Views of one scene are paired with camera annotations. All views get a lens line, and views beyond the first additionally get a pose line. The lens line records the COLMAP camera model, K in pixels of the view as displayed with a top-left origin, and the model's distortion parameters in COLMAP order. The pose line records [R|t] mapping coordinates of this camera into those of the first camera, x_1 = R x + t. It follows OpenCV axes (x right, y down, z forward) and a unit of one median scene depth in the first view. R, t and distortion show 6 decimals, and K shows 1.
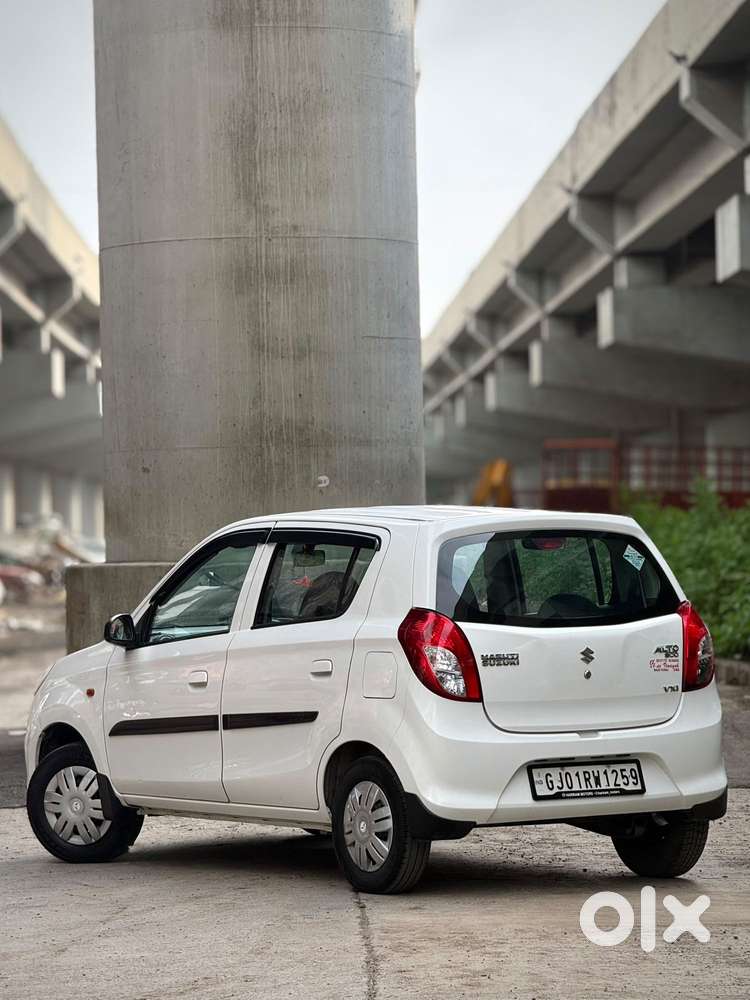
lens RADIAL K [[3570.5, 0, 374.6], [0, 3570.5, 476.0], [0, 0, 1]] dist [0.185977, 0.573816]
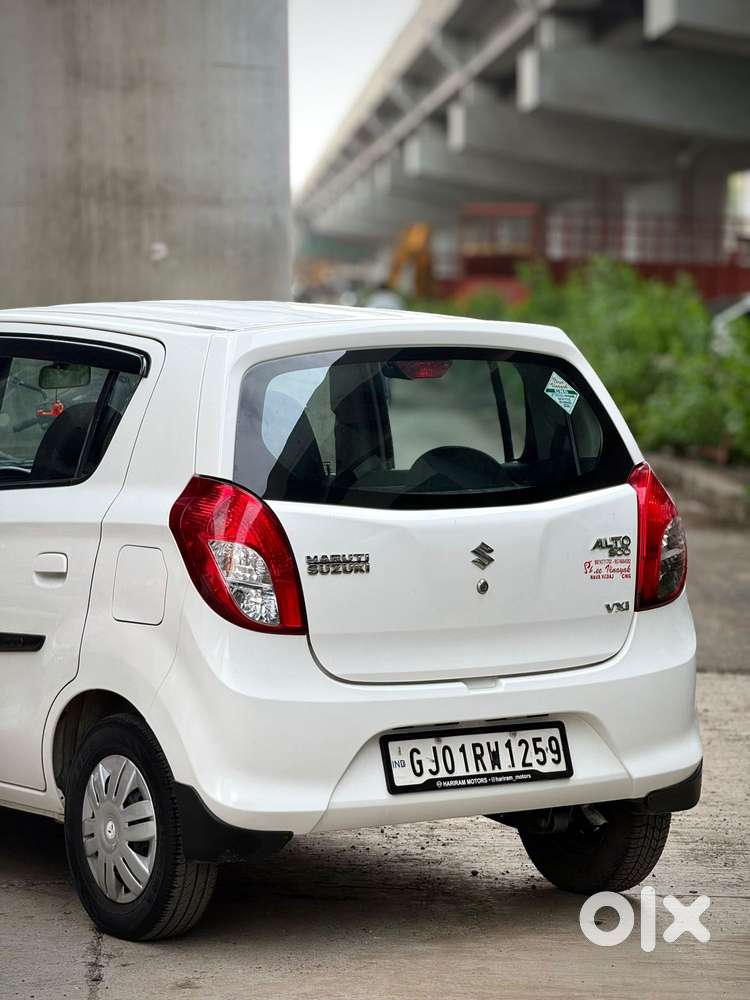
lens RADIAL K [[3536.9, 0, 394.5], [0, 3536.9, 518.5], [0, 0, 1]] dist [0.146620, 0.950132]
pose [[0.999478, 0.014232, 0.028999, 0.025431], [-0.016472, 0.996774, 0.078547, -0.003095], [-0.027788, -0.078984, 0.996489, 0.377877]]
